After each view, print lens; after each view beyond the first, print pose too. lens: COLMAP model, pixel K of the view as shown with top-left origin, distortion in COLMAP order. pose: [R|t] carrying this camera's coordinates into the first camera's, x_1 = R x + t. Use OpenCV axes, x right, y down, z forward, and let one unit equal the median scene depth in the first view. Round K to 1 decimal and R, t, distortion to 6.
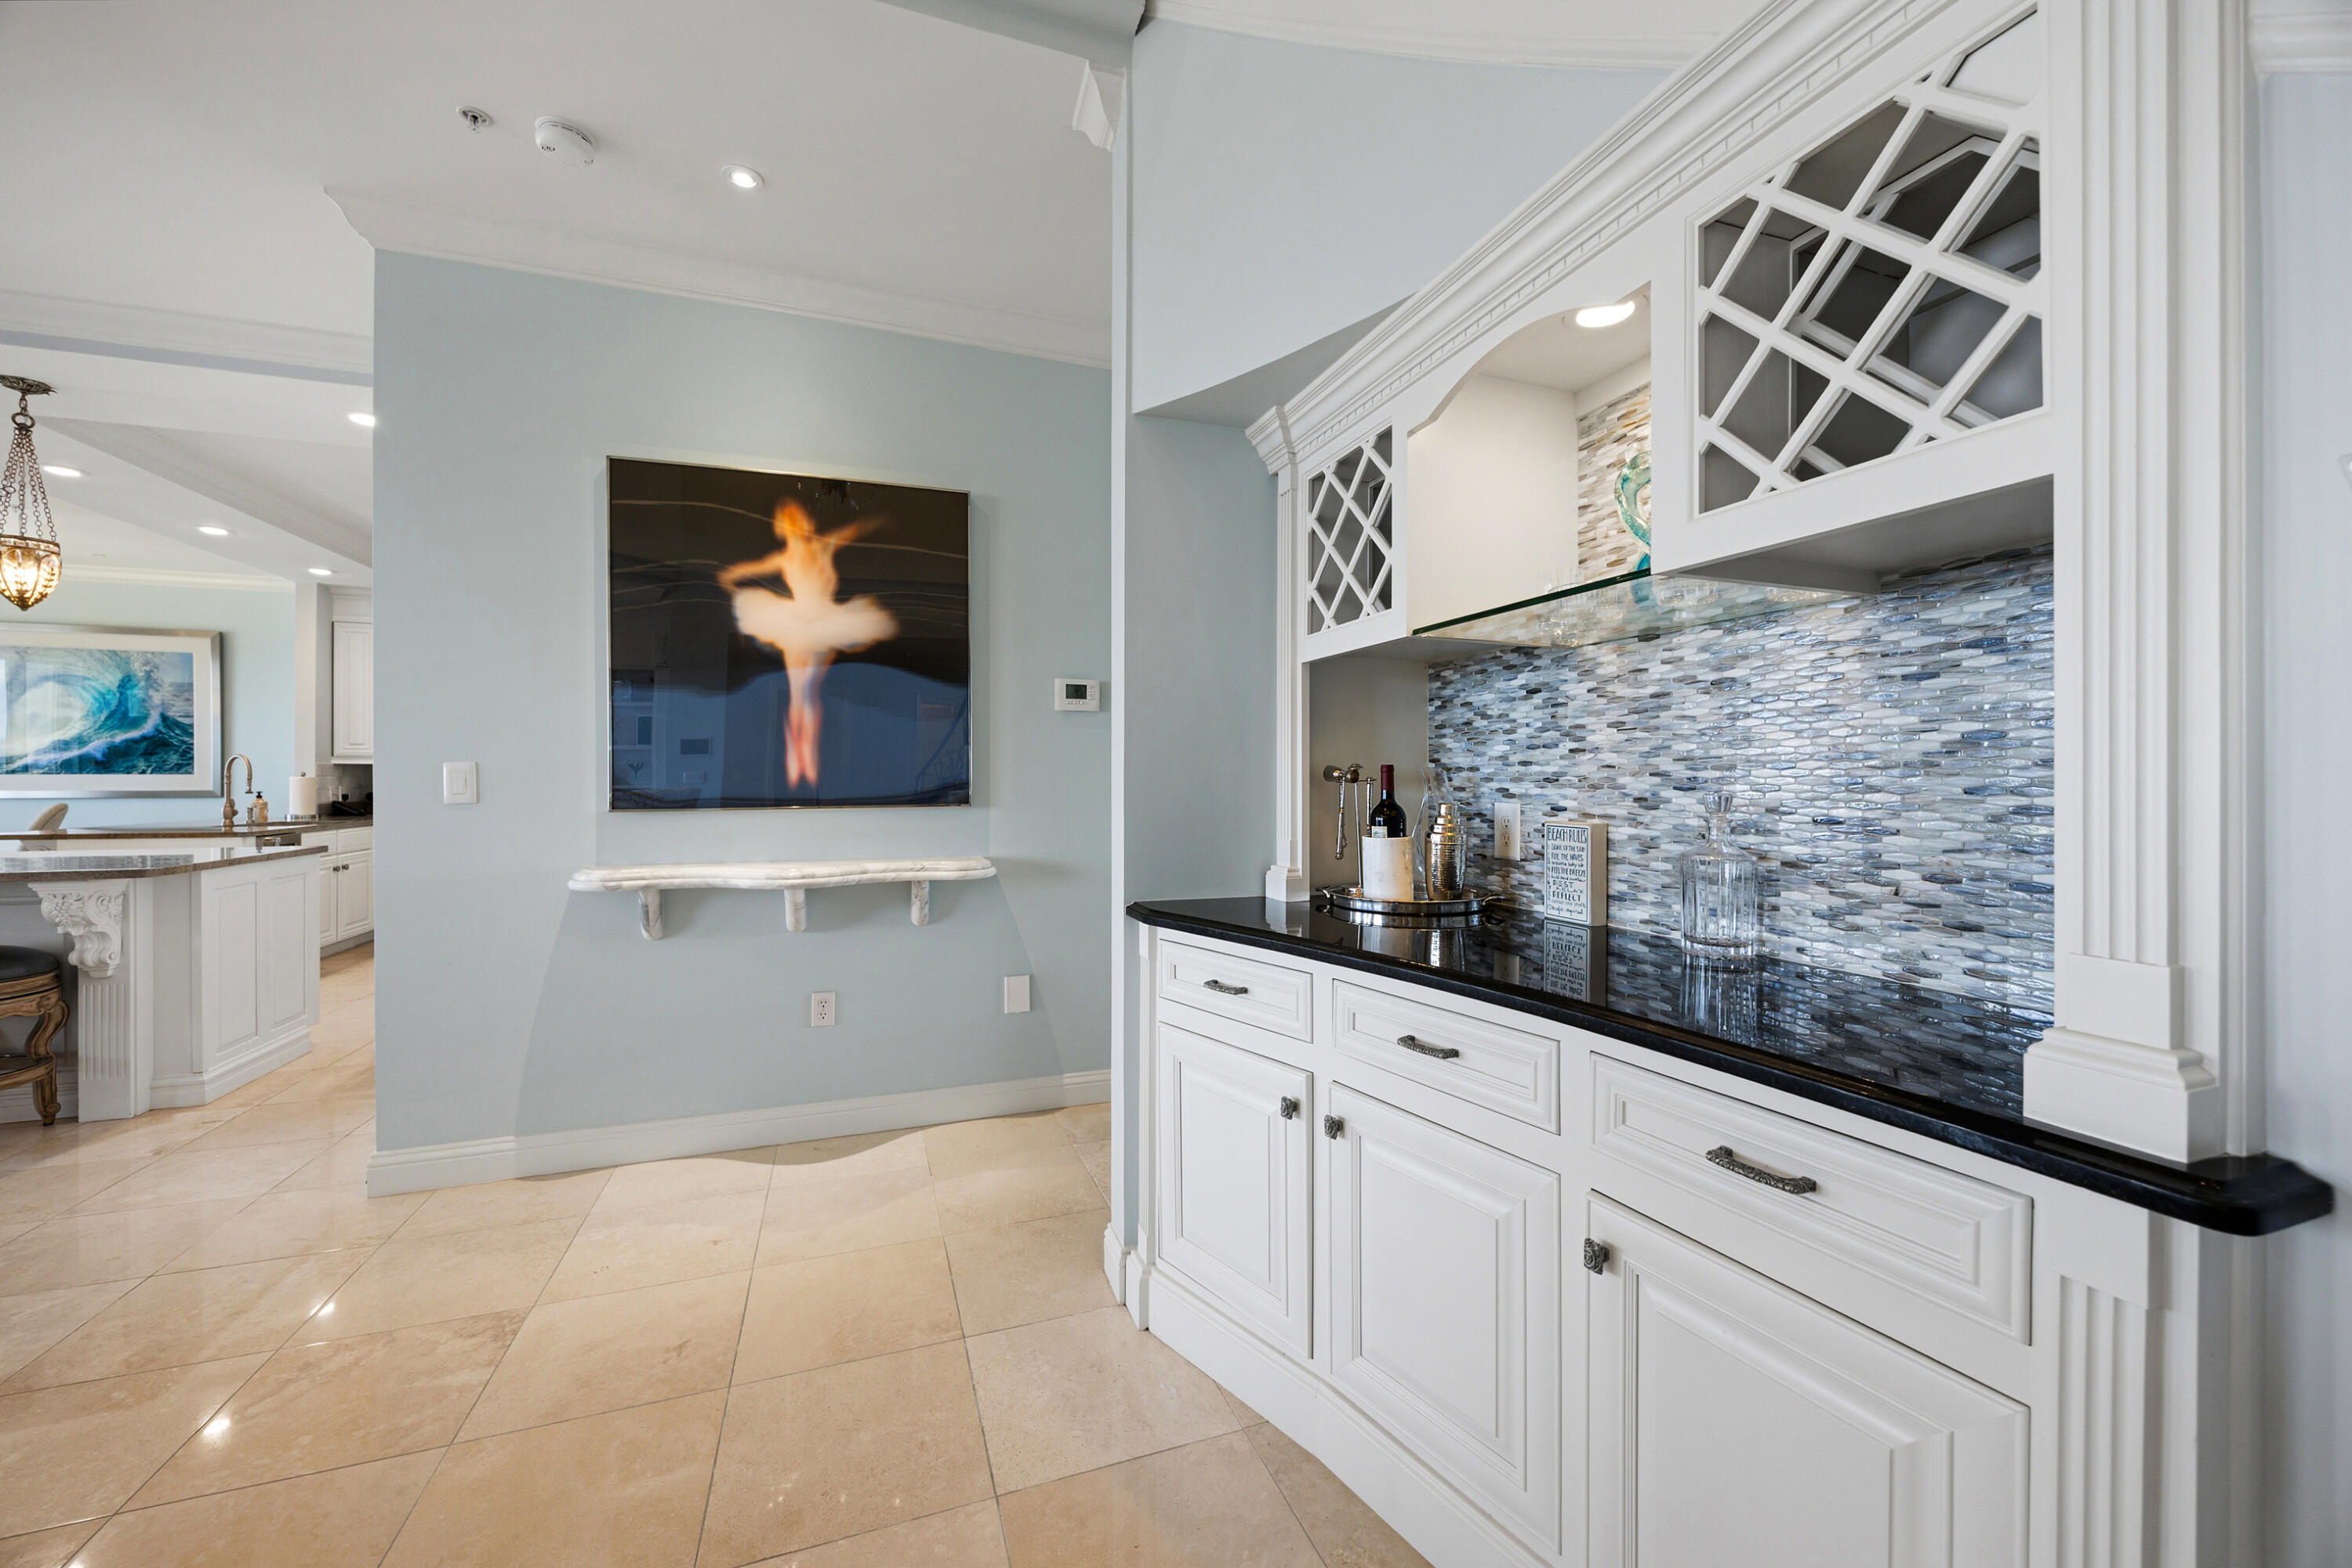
lens RADIAL K [[902.9, 0, 1170.8], [0, 902.9, 778.8], [0, 0, 1]] dist [0.000223, -0.000323]
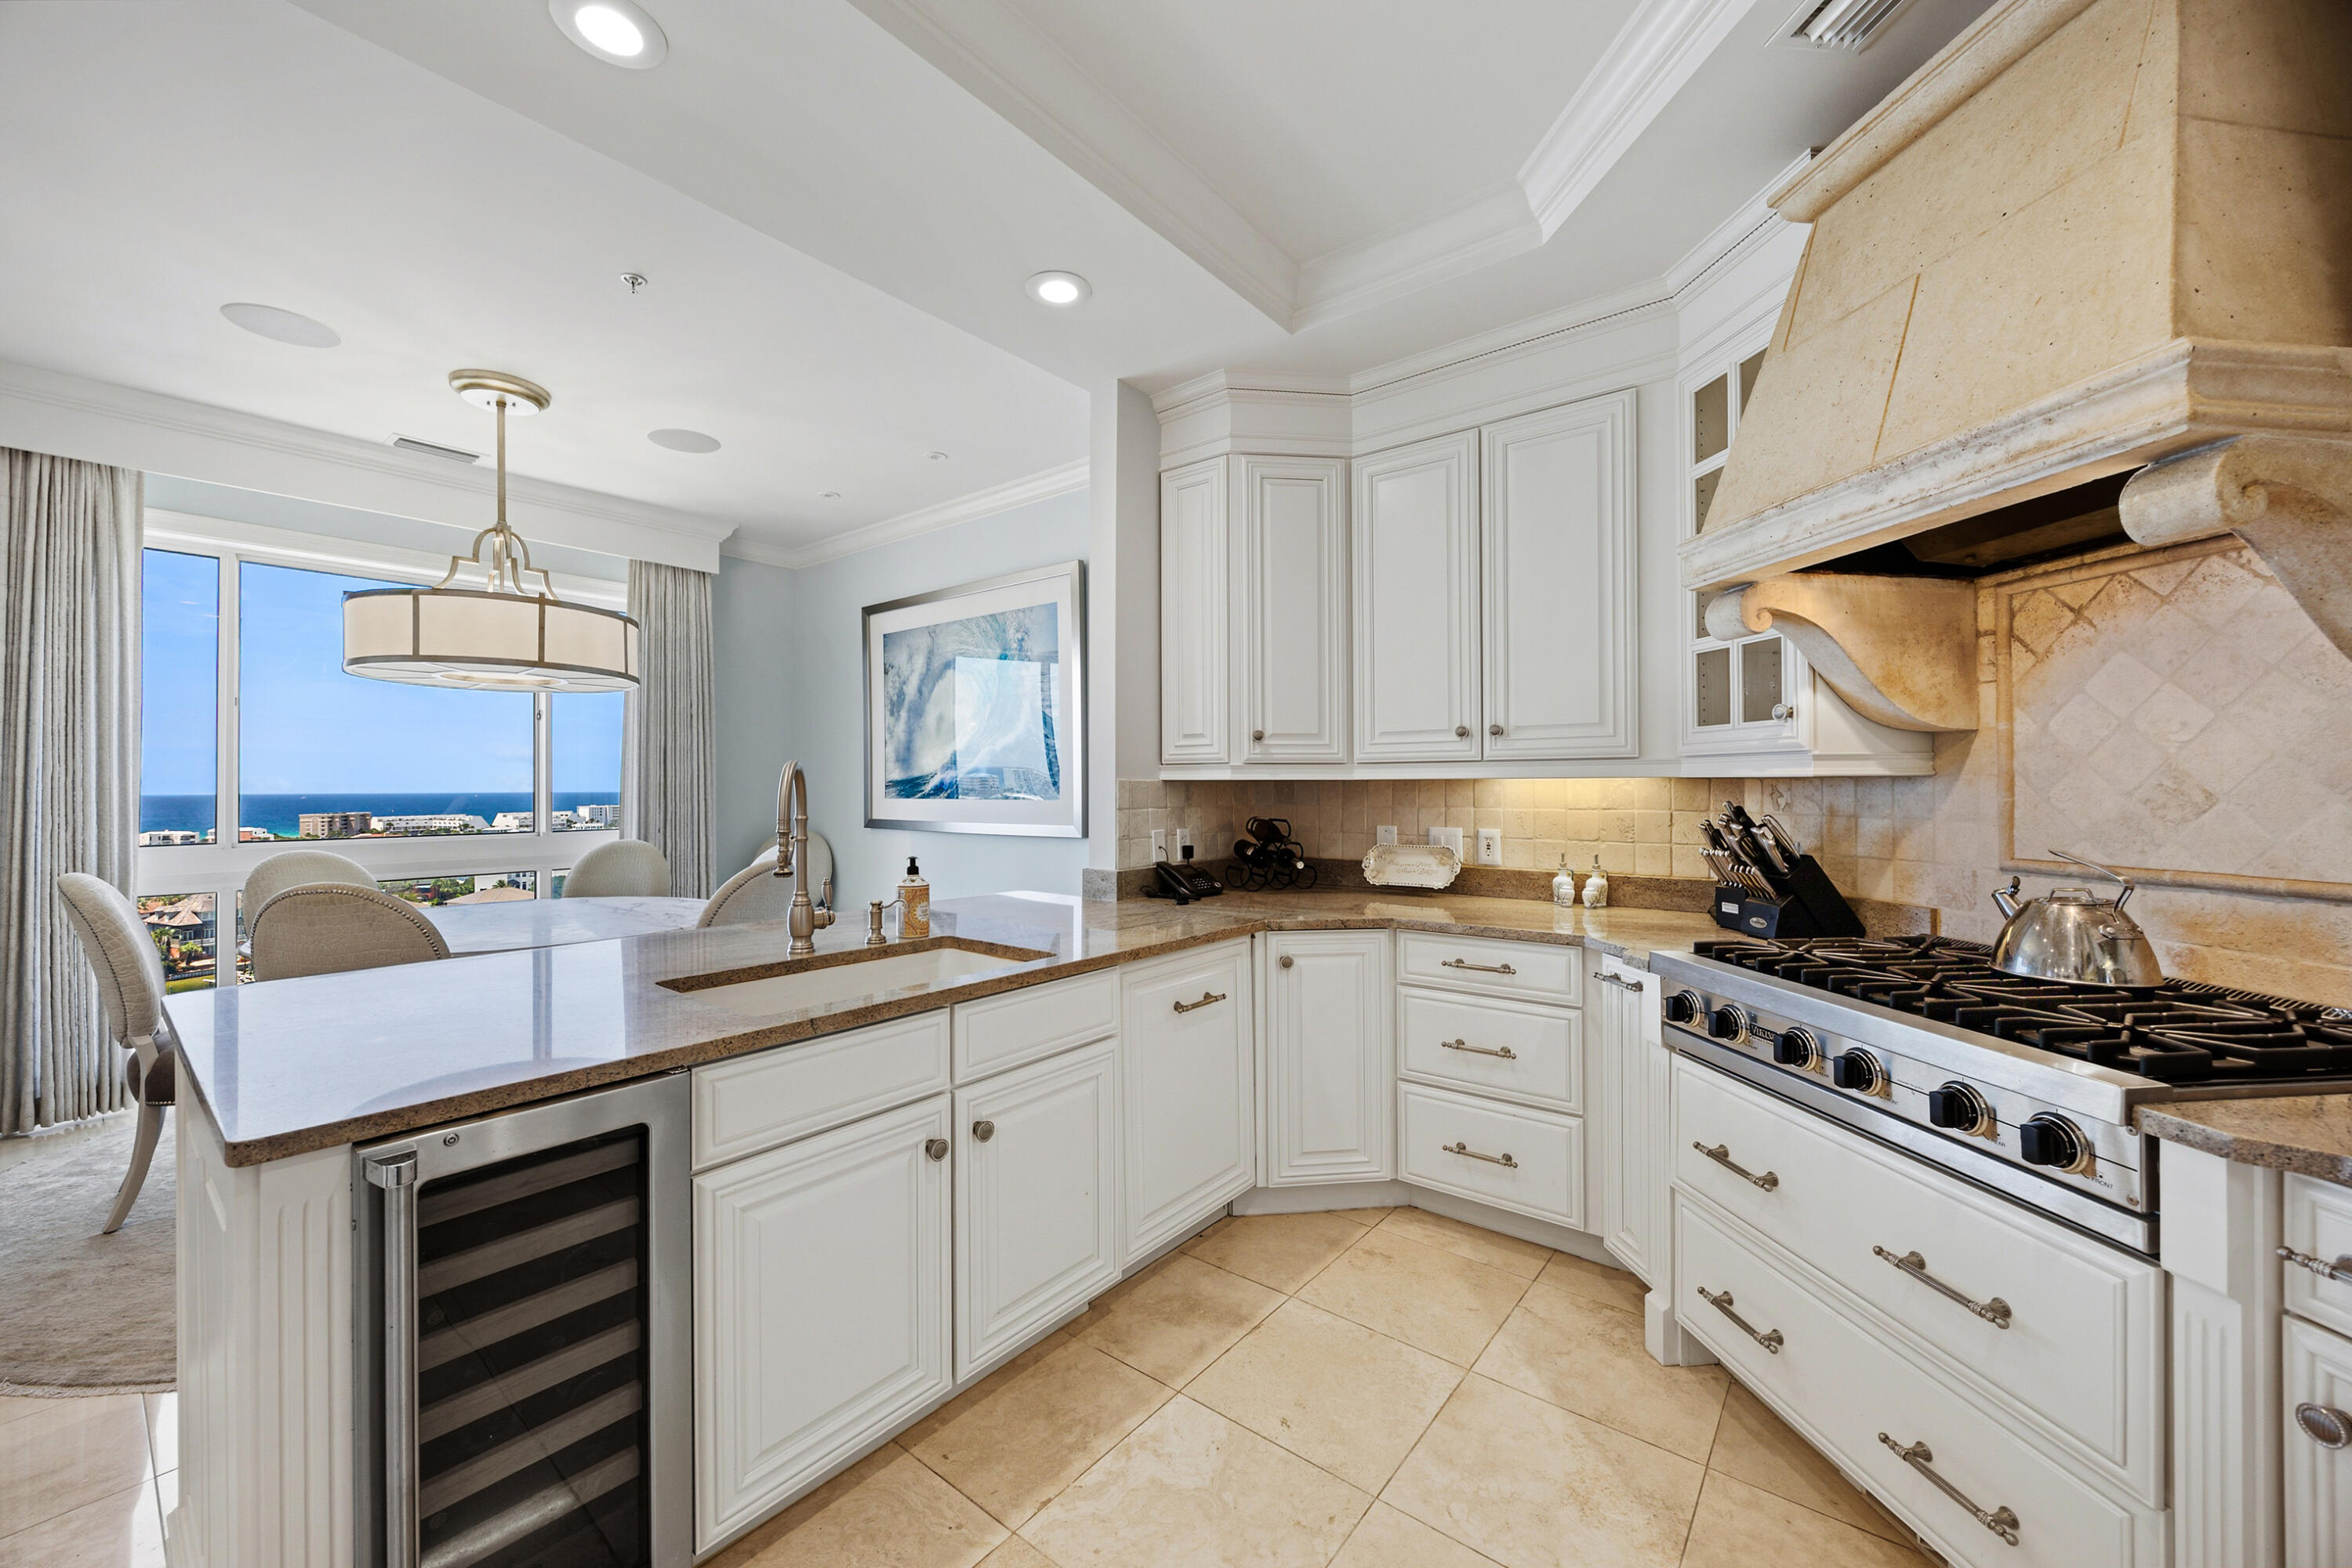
lens RADIAL K [[902.9, 0, 1170.1], [0, 902.9, 778.8], [0, 0, 1]] dist [0.000223, -0.000323]
pose [[0.527704, -0.011420, -0.849351, -0.530954], [0.004571, 0.999933, -0.010605, -0.012623], [0.849416, 0.001714, 0.527721, 0.754151]]
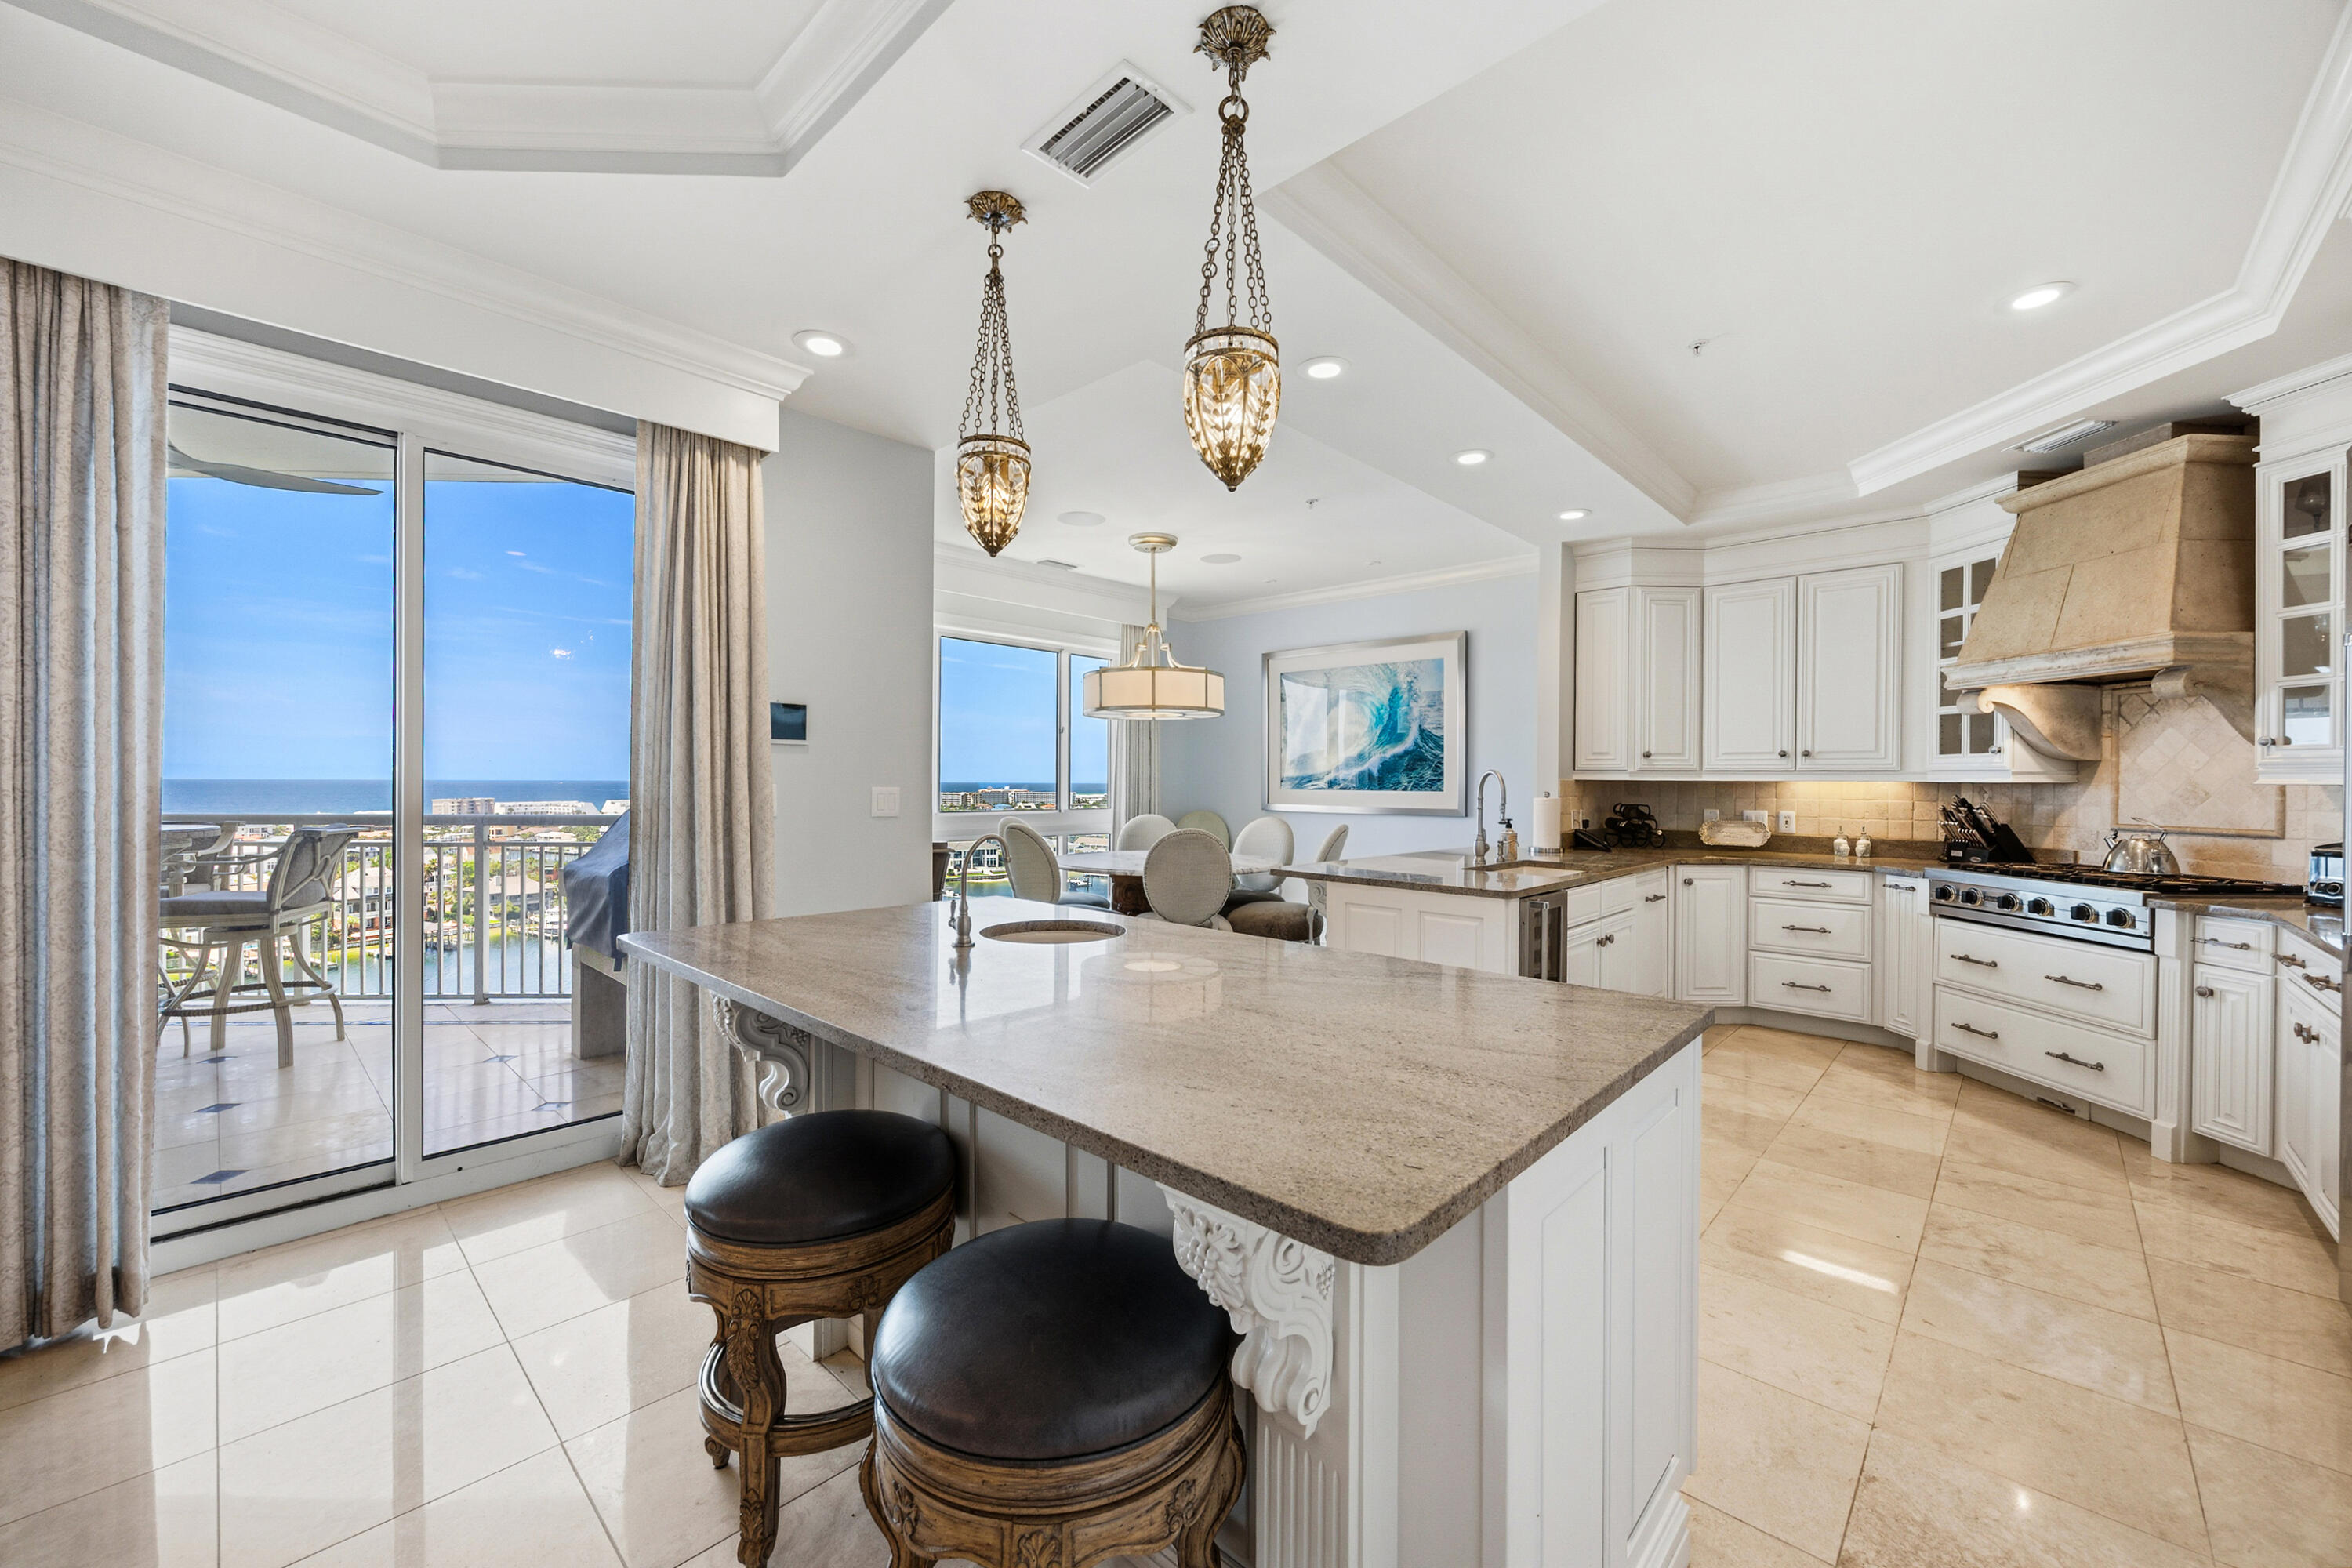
lens RADIAL K [[902.9, 0, 1179.3], [0, 902.9, 784.0], [0, 0, 1]] dist [0.000223, -0.000323]
pose [[0.453404, 0.003855, -0.891297, -0.397949], [-0.007129, 0.999974, 0.000699, -0.011406], [0.891277, 0.006037, 0.453420, 0.355582]]
